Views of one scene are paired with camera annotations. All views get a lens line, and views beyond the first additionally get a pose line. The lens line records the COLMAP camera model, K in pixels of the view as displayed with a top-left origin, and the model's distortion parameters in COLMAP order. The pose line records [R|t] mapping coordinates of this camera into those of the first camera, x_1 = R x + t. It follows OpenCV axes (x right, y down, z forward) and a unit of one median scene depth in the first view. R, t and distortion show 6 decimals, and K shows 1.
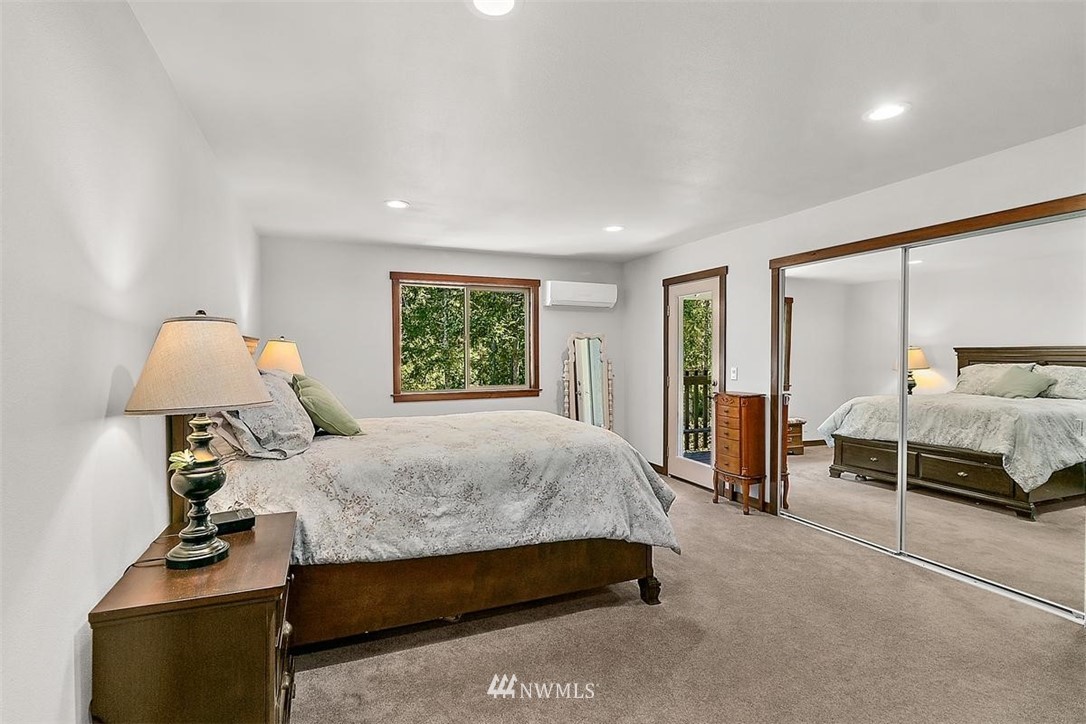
lens RADIAL K [[510.7, 0, 543.0], [0, 510.7, 362.0], [0, 0, 1]] dist [-0.002299, -0.000402]
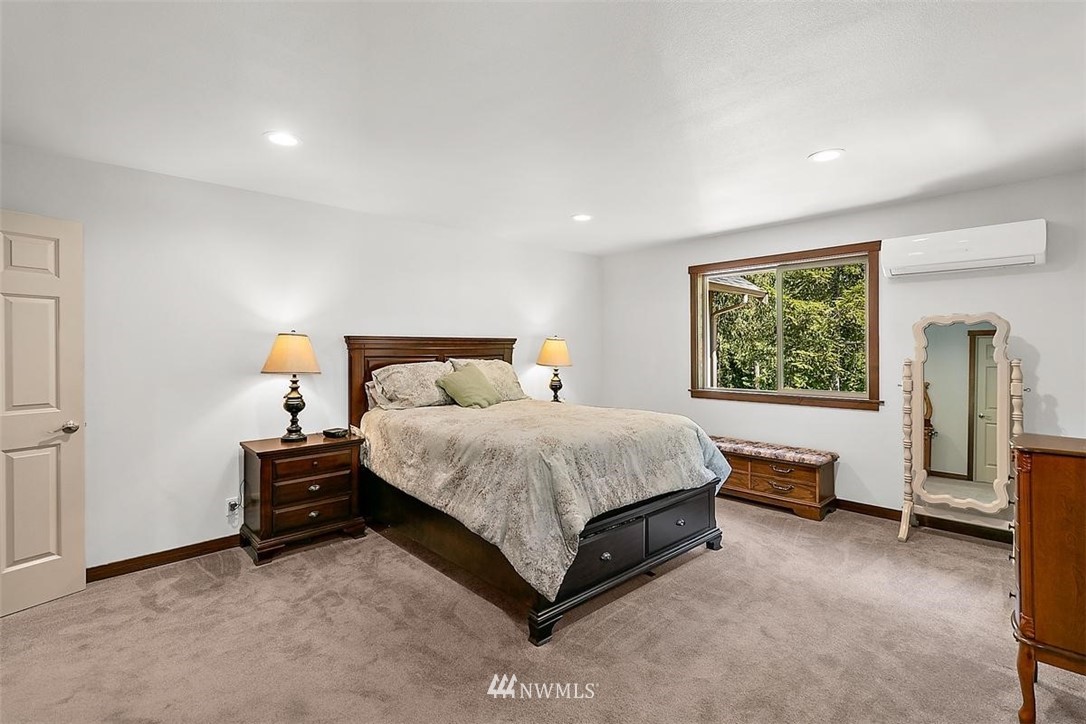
lens RADIAL K [[511.0, 0, 533.7], [0, 511.0, 347.0], [0, 0, 1]] dist [0.001435, 0.000284]
pose [[0.328686, 0.000076, -0.944439, 0.565644], [-0.014742, 0.999879, -0.005050, -0.009546], [0.944324, 0.015583, 0.328647, 0.392840]]
